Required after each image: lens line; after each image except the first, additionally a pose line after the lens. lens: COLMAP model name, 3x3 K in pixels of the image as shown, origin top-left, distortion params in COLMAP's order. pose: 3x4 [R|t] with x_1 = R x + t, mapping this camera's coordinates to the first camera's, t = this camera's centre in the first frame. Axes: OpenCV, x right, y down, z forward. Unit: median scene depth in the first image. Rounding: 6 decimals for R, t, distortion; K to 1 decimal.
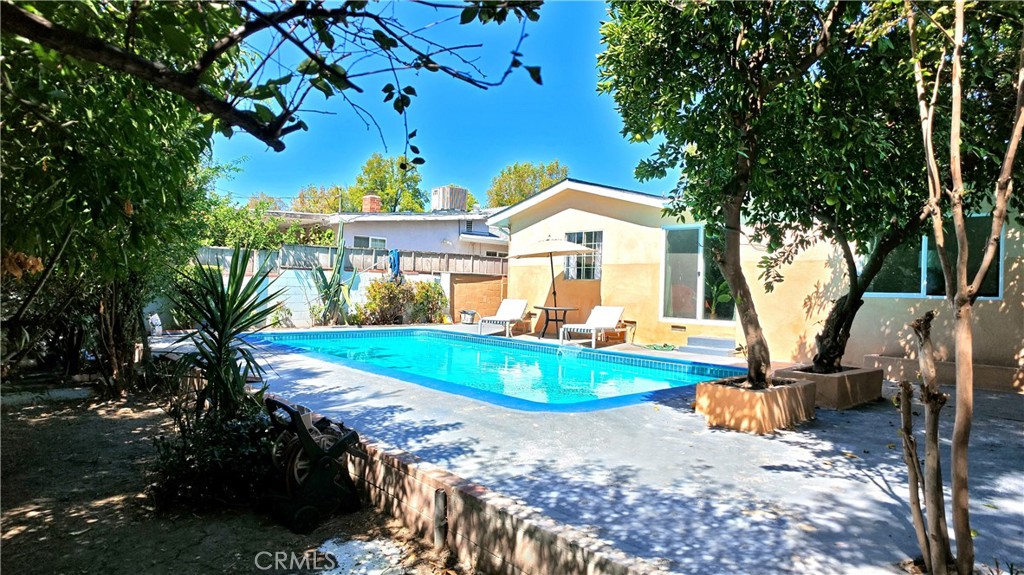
lens RADIAL K [[589.5, 0, 509.3], [0, 589.5, 289.7], [0, 0, 1]] dist [0.017411, -0.006071]
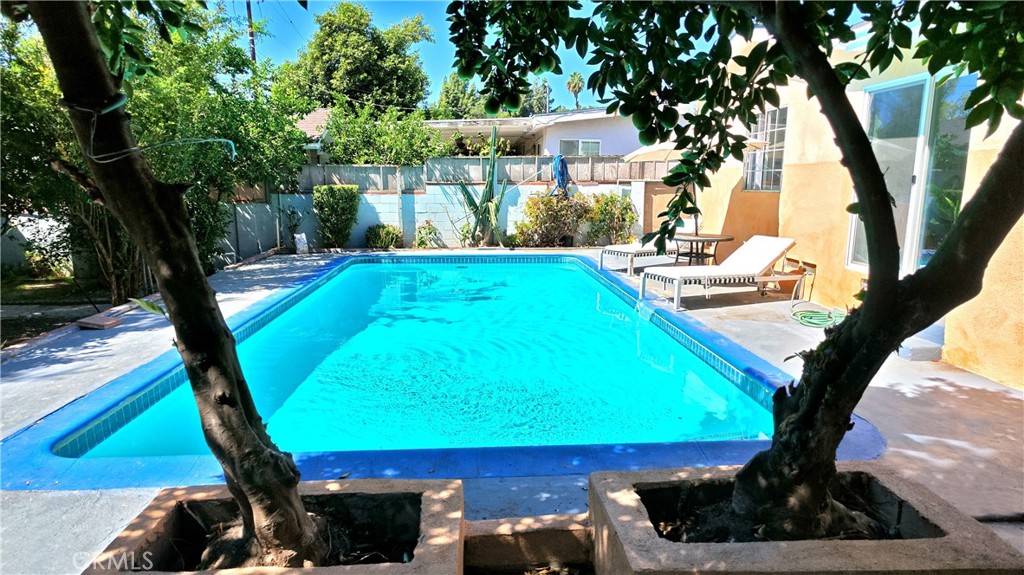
lens RADIAL K [[589.5, 0, 513.8], [0, 589.5, 287.8], [0, 0, 1]] dist [0.017411, -0.006071]
pose [[0.814391, 0.073899, -0.575593, 0.242201], [0.020706, 0.987527, 0.156084, -0.015938], [0.579948, -0.139032, 0.802702, 0.282722]]
